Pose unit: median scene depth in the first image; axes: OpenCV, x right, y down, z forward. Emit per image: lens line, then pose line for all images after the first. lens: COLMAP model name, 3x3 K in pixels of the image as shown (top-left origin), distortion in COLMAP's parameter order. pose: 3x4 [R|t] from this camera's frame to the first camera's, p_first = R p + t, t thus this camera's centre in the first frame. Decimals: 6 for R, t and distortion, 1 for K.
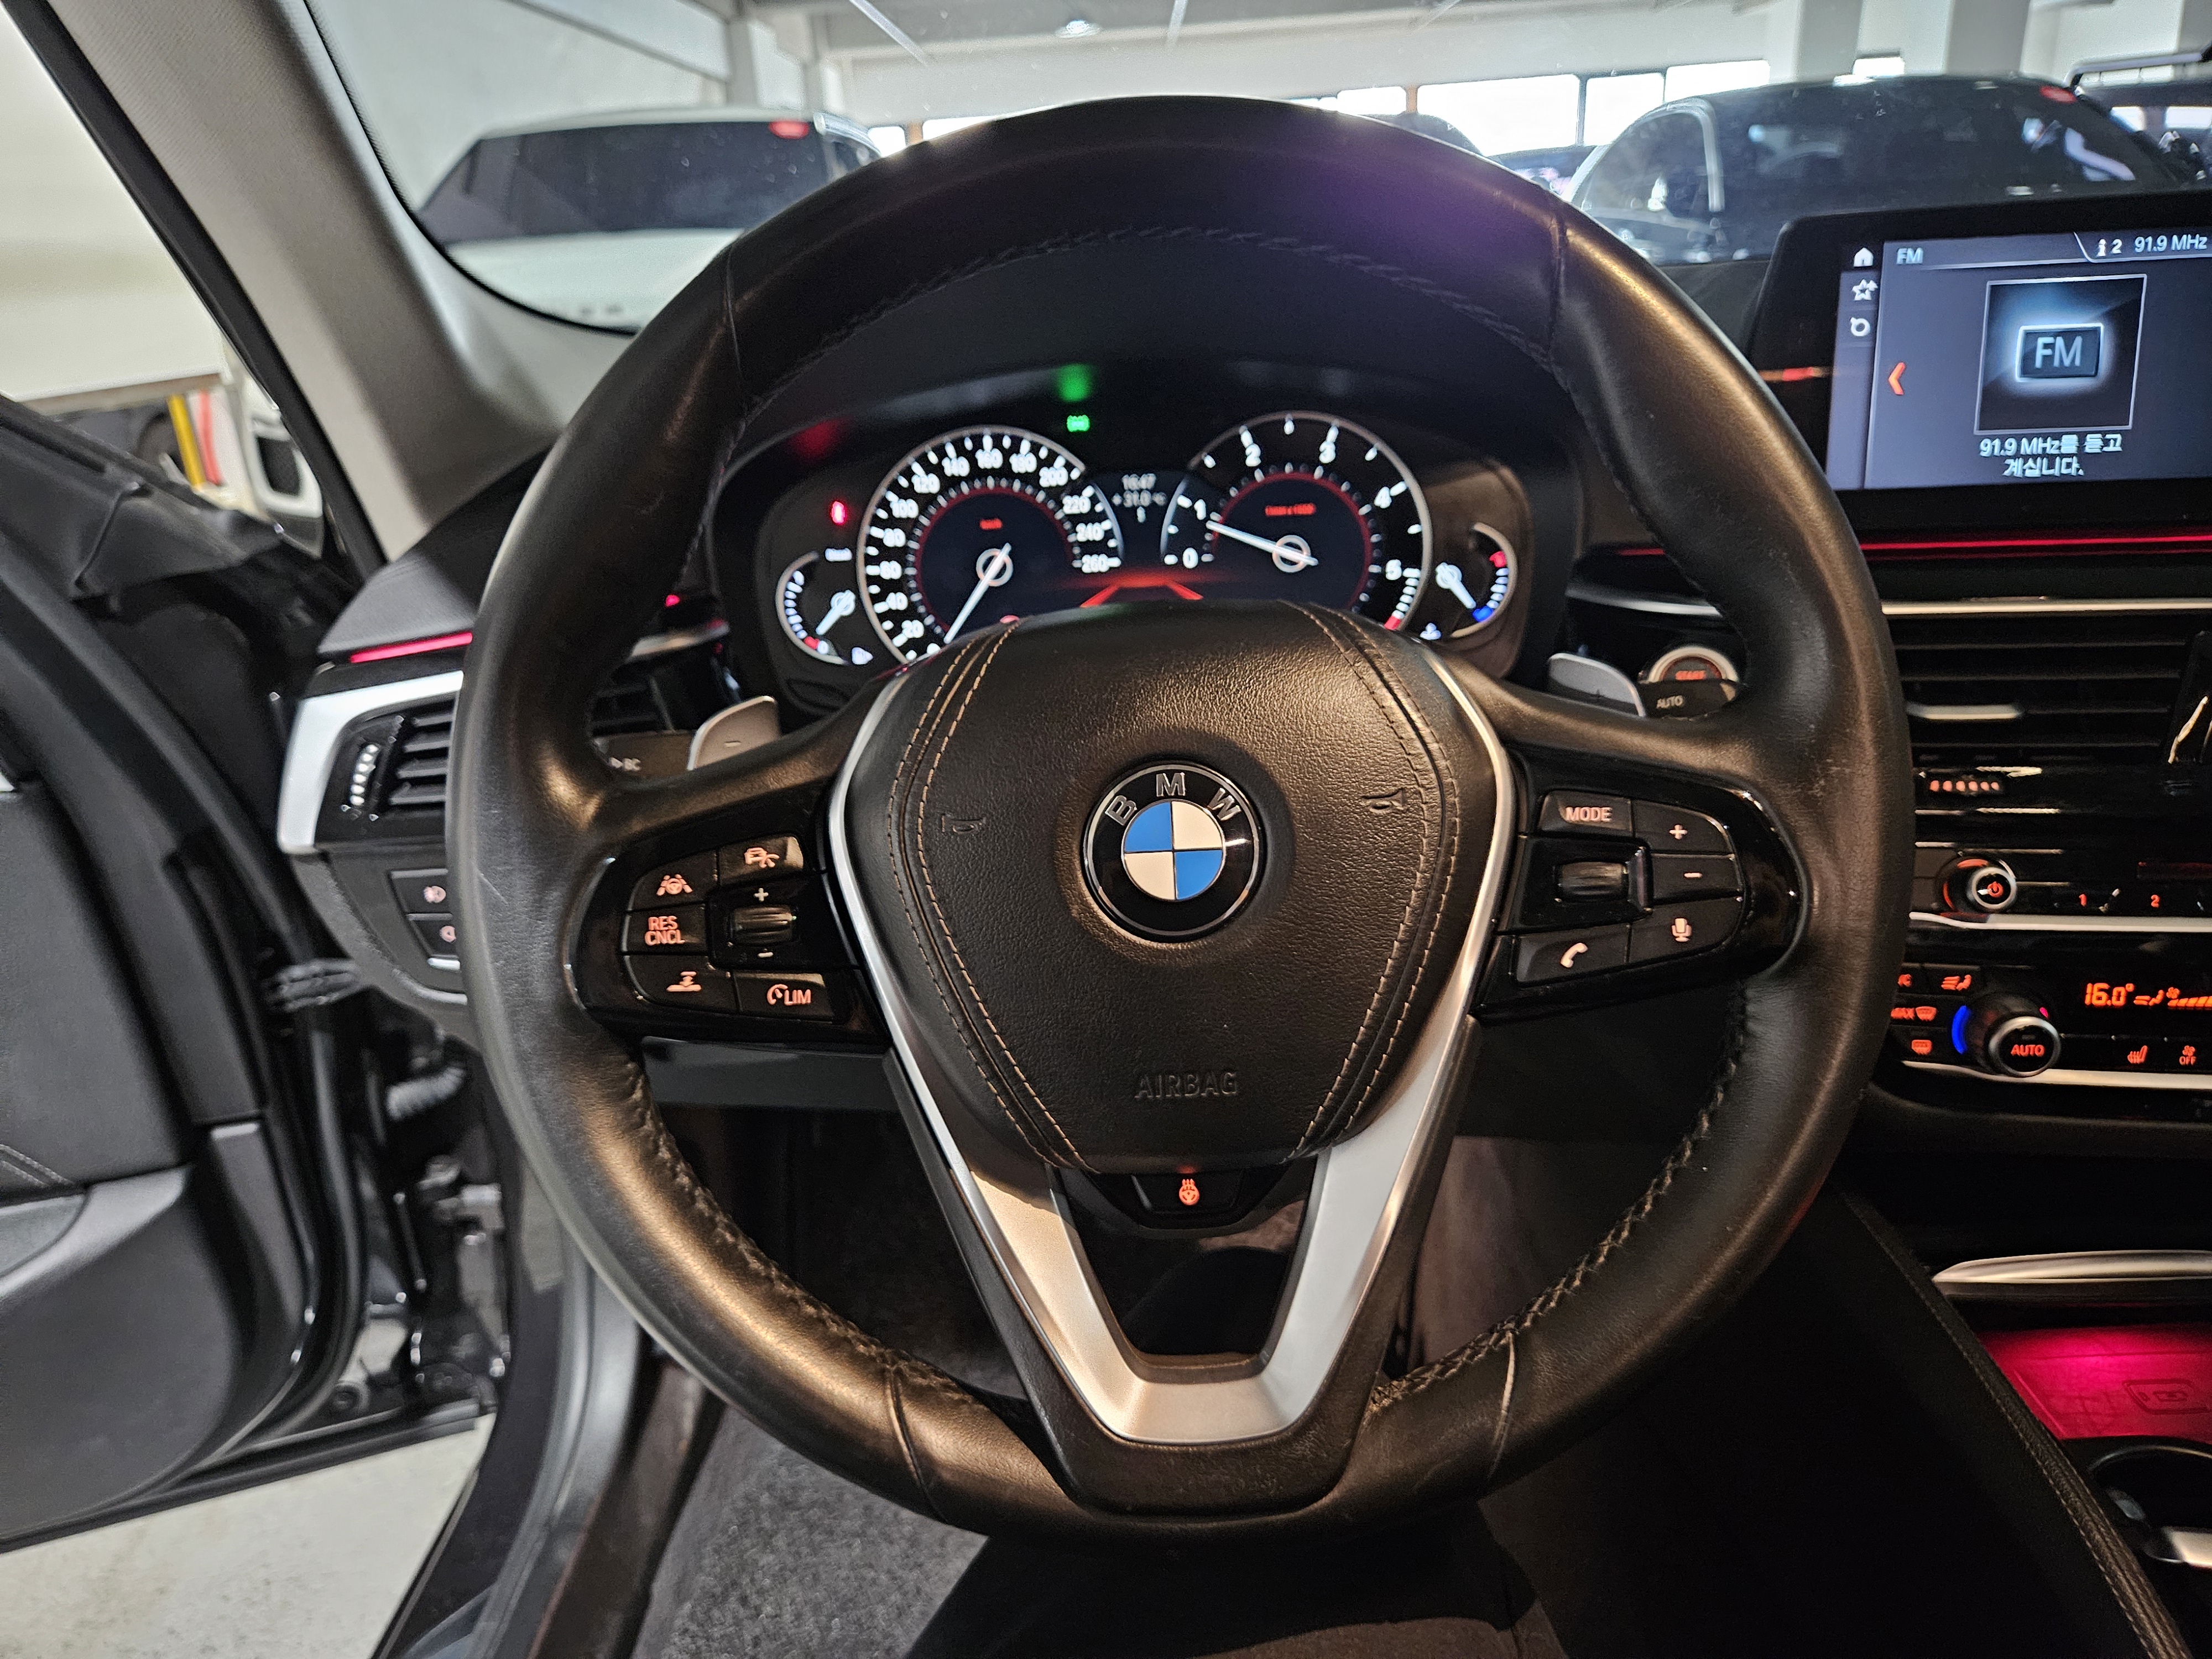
lens RADIAL K [[1527.0, 0, 1102.6], [0, 1527.0, 848.5], [0, 0, 1]] dist [0.081577, -0.078538]
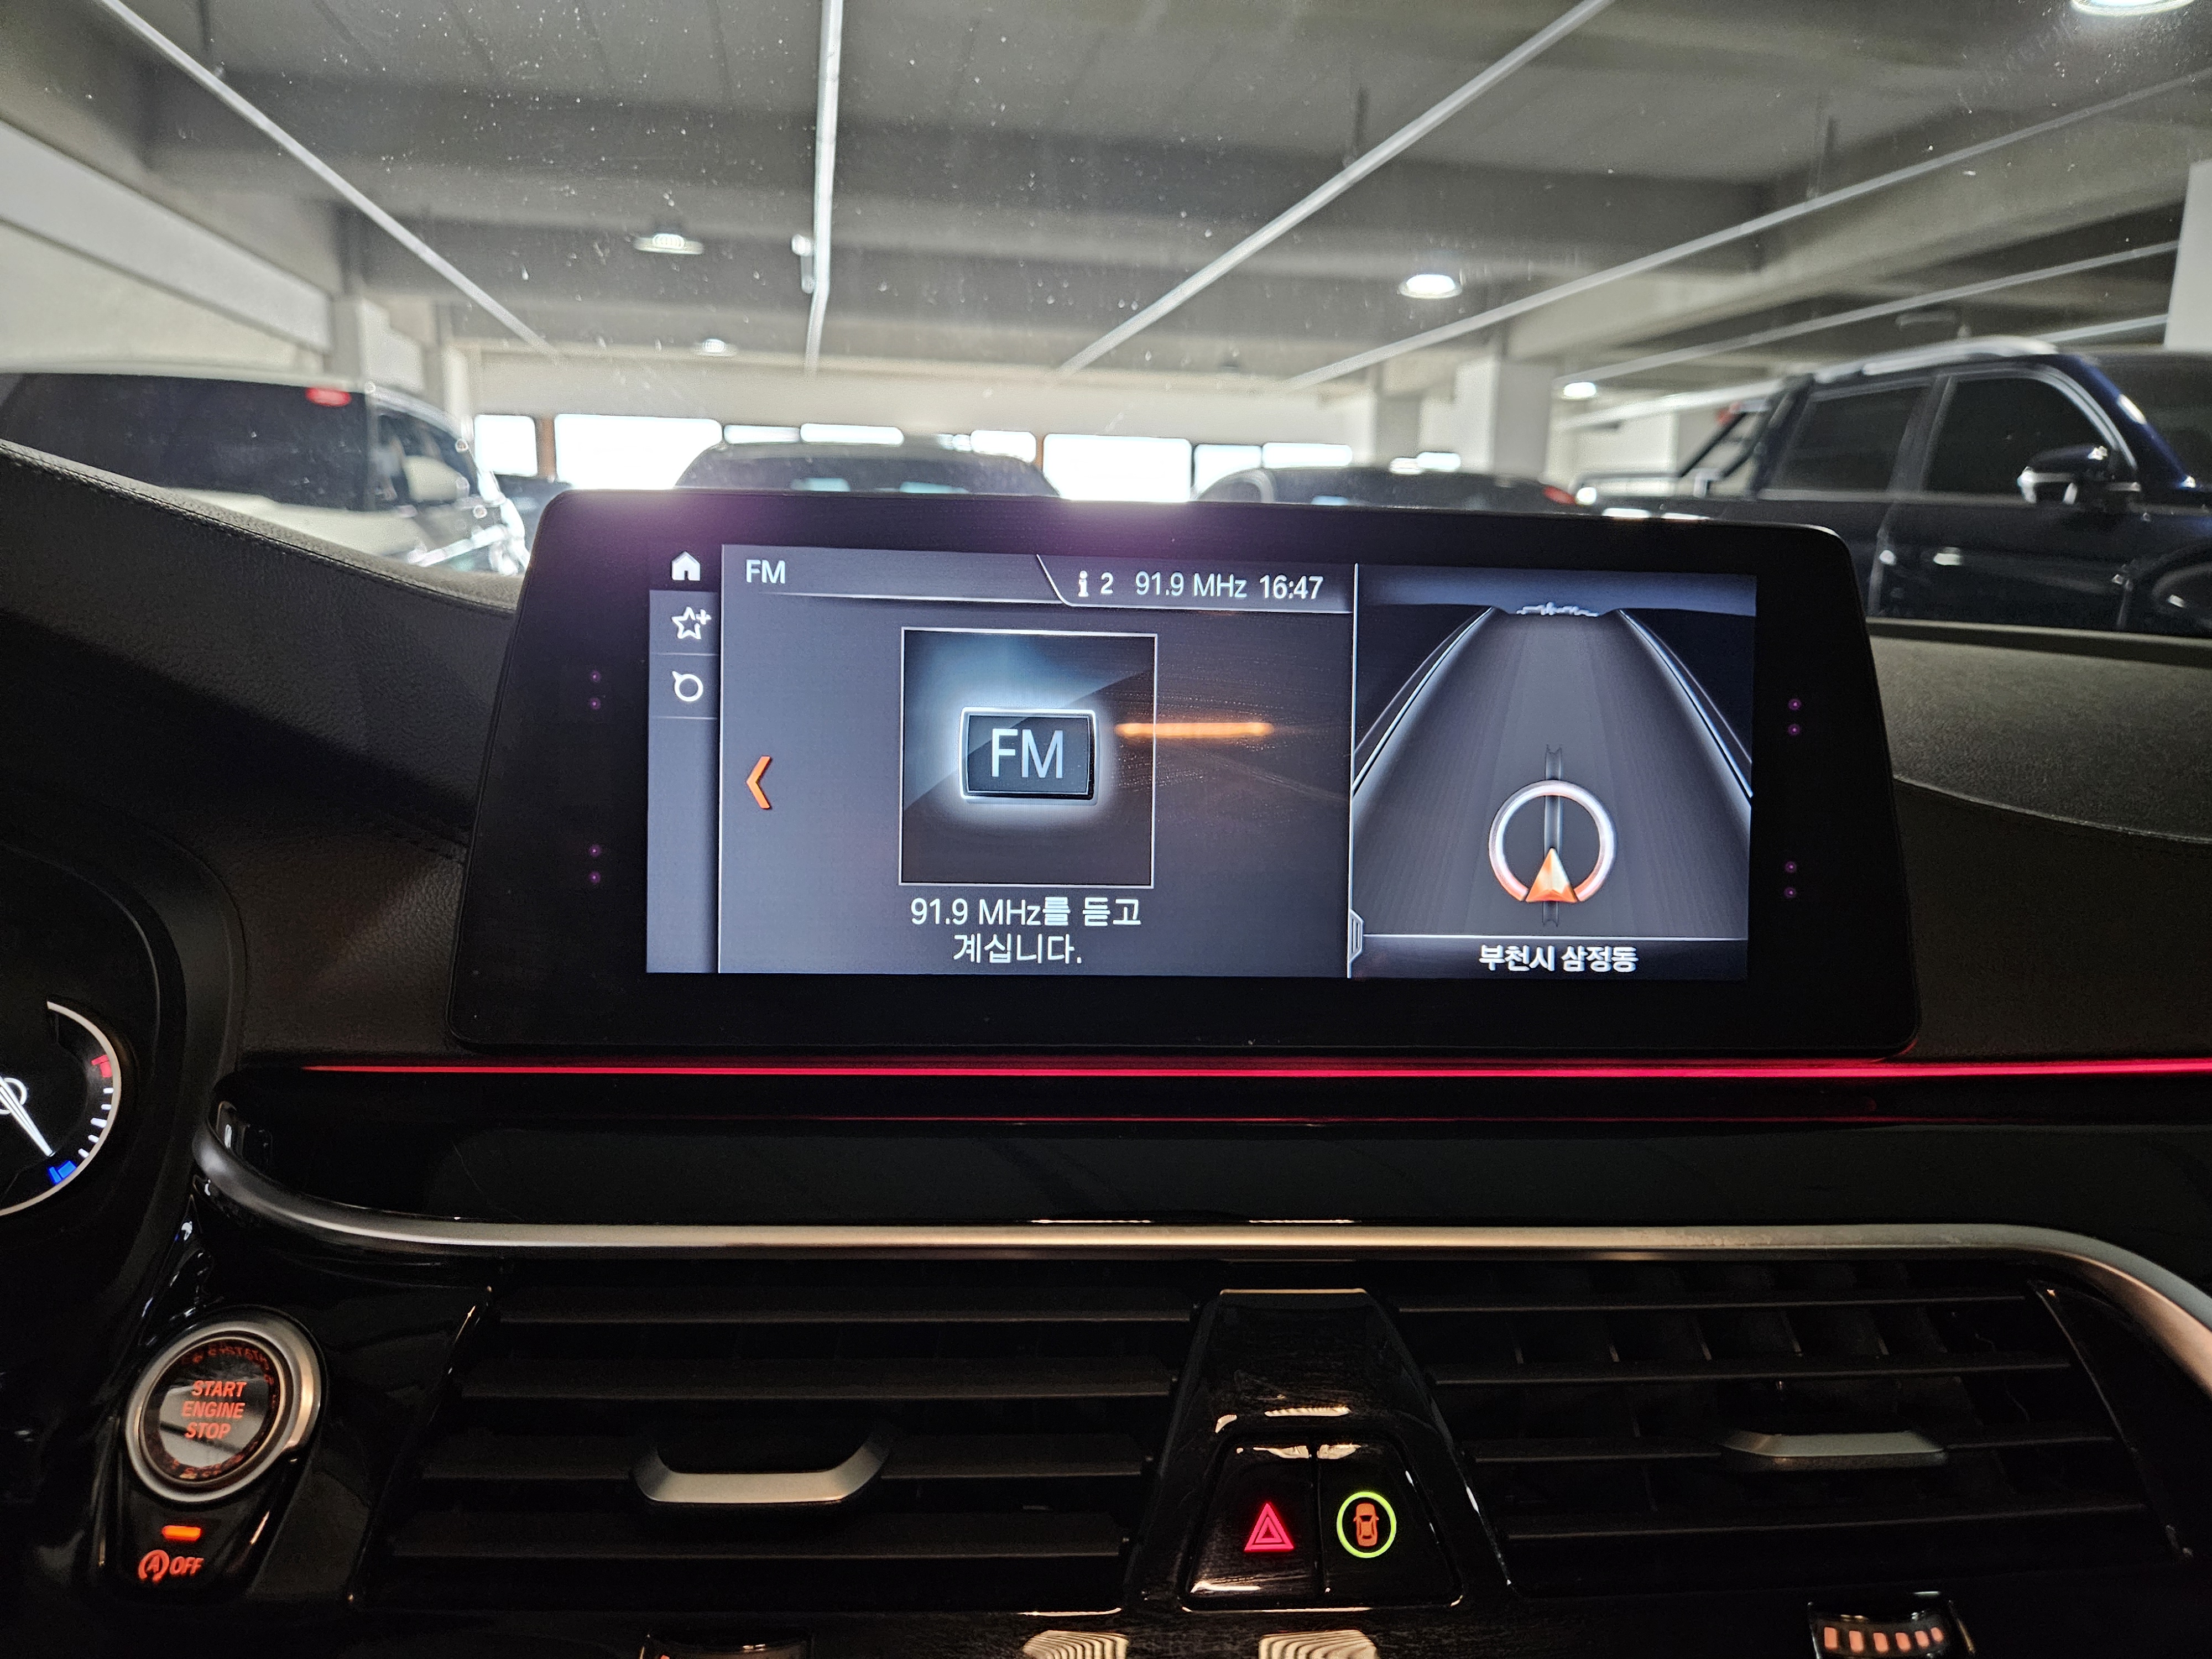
lens RADIAL K [[1542.8, 0, 1121.4], [0, 1542.8, 855.1], [0, 0, 1]] dist [0.054746, -0.064274]
pose [[0.972434, 0.037998, 0.230062, 0.462106], [0.005561, 0.982574, -0.185791, -0.157730], [-0.233112, 0.181949, 0.955277, 0.409505]]
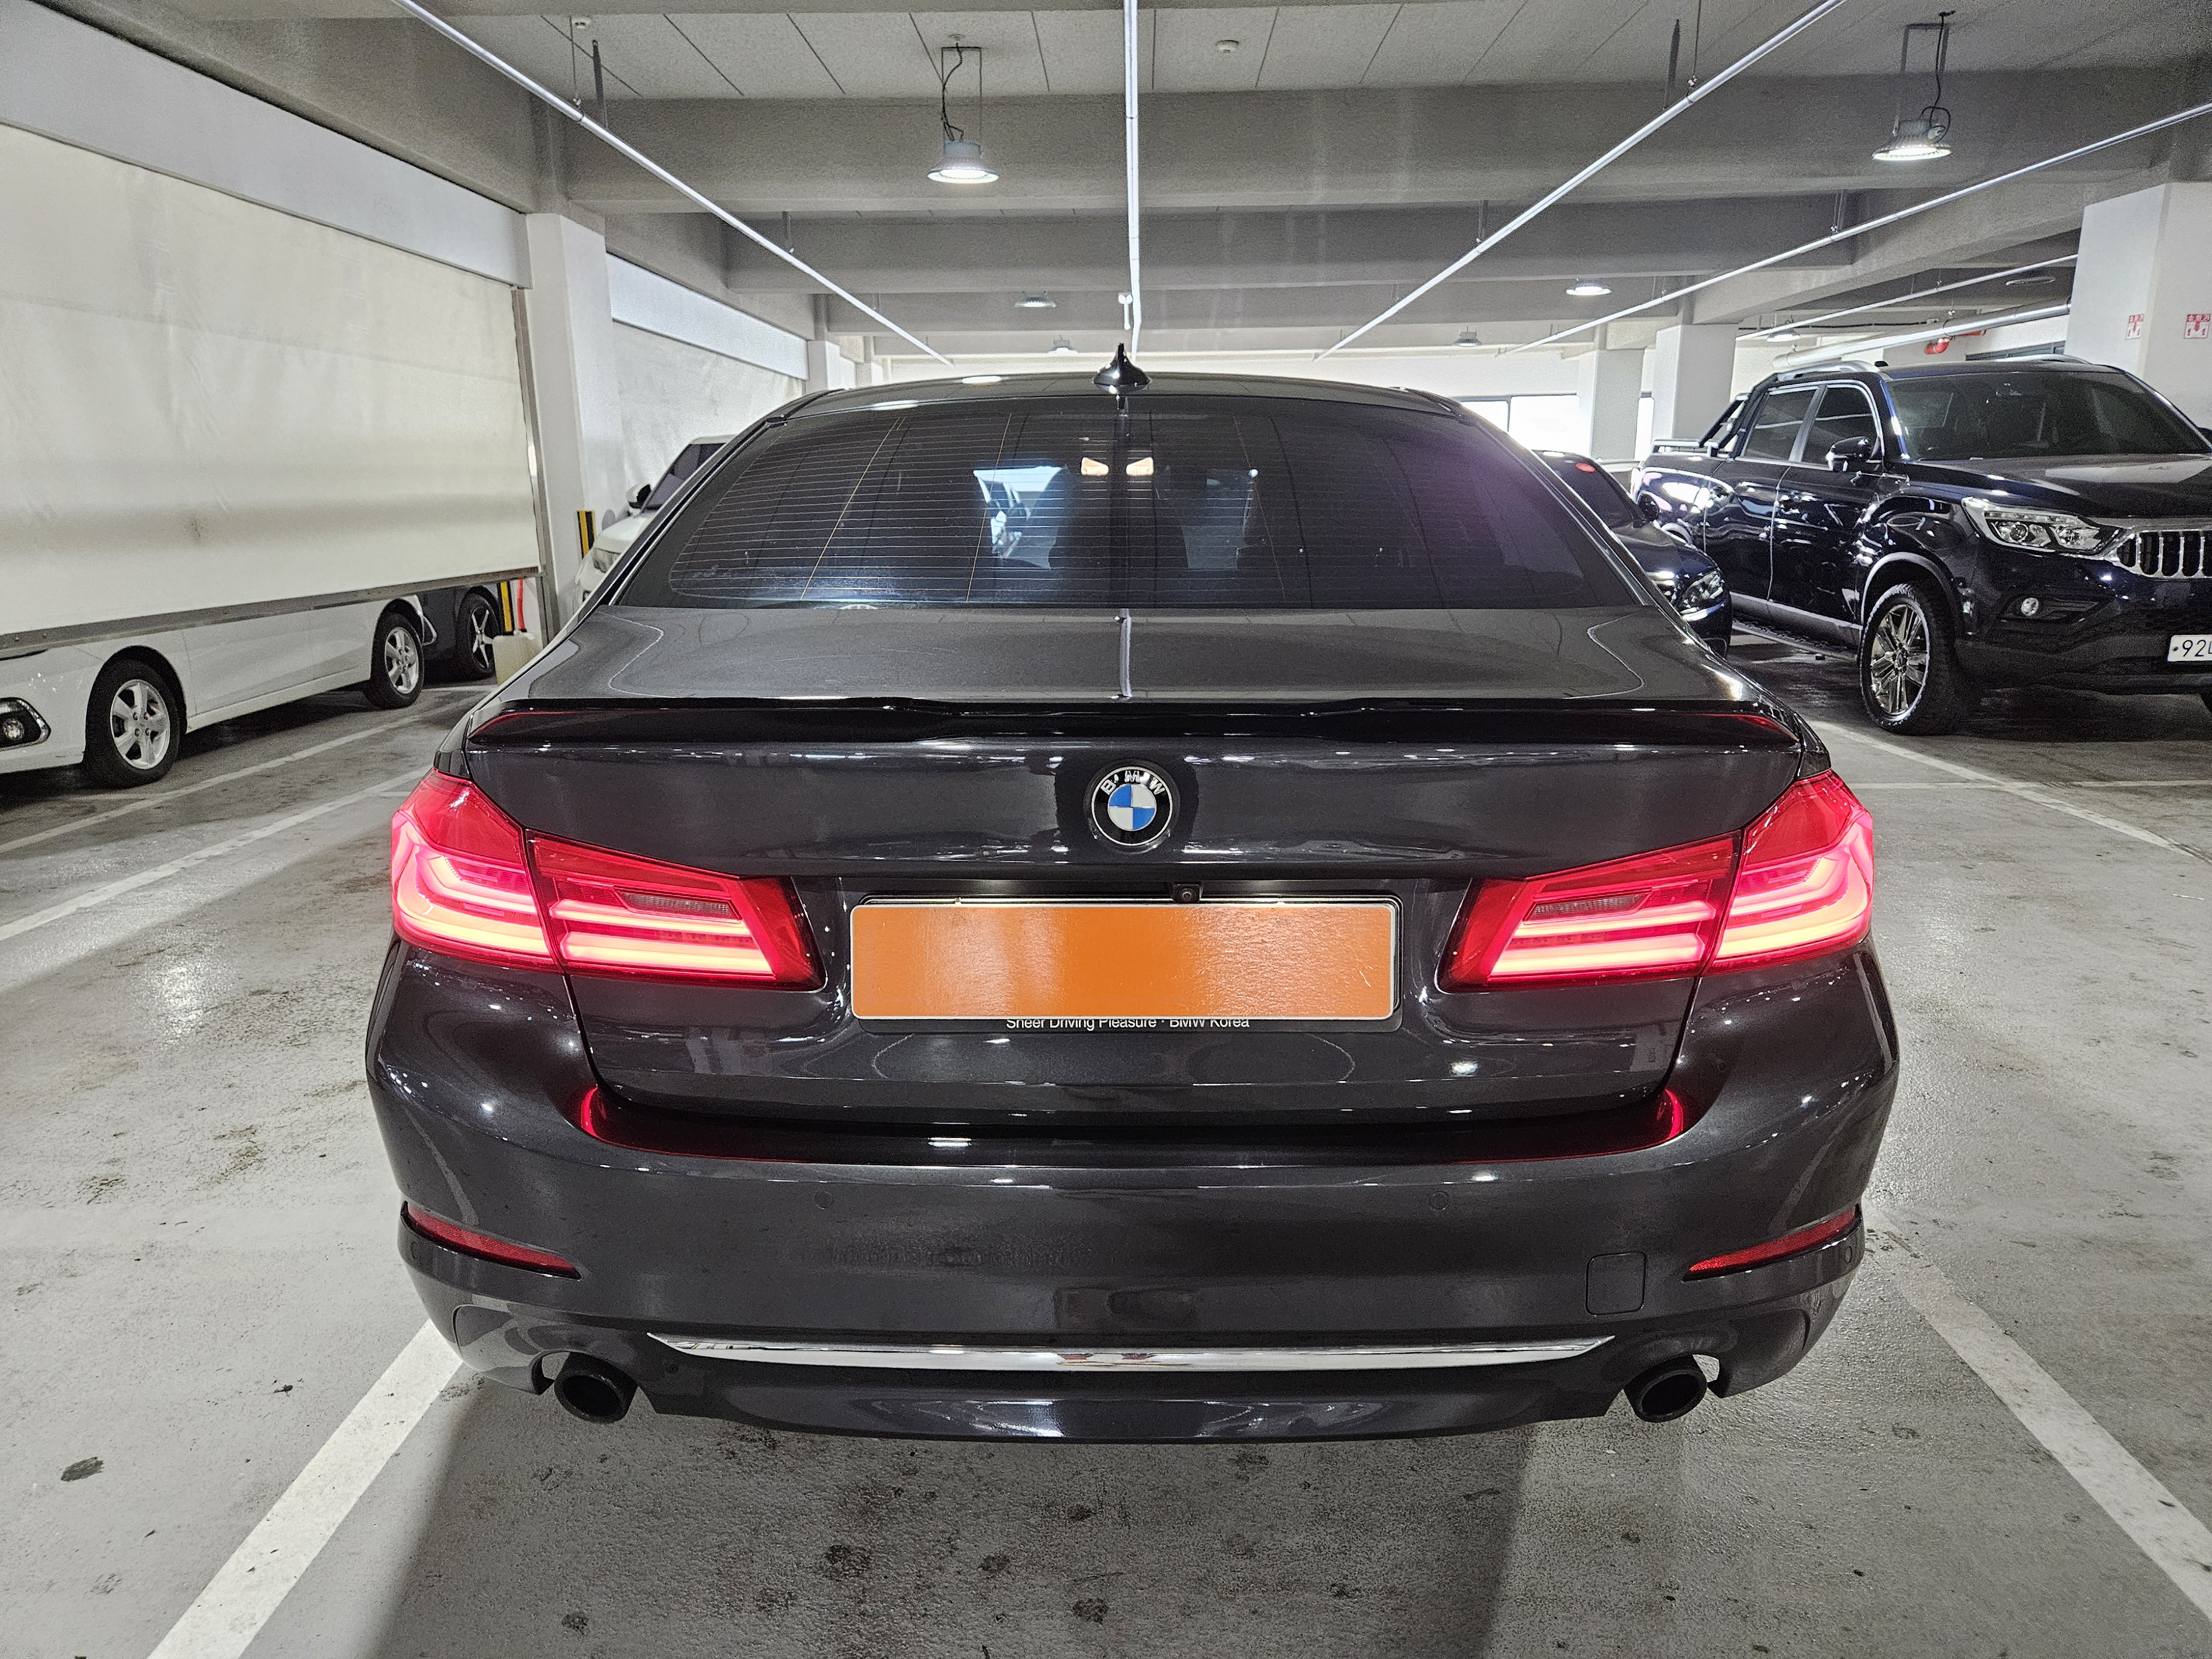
lens RADIAL K [[1510.4, 0, 1106.4], [0, 1510.4, 839.6], [0, 0, 1]] dist [0.074683, -0.066206]
pose [[0.998866, 0.045113, 0.015211, 0.482257], [-0.042471, 0.988743, -0.143468, 1.855594], [-0.021512, 0.142659, 0.989538, -5.701843]]
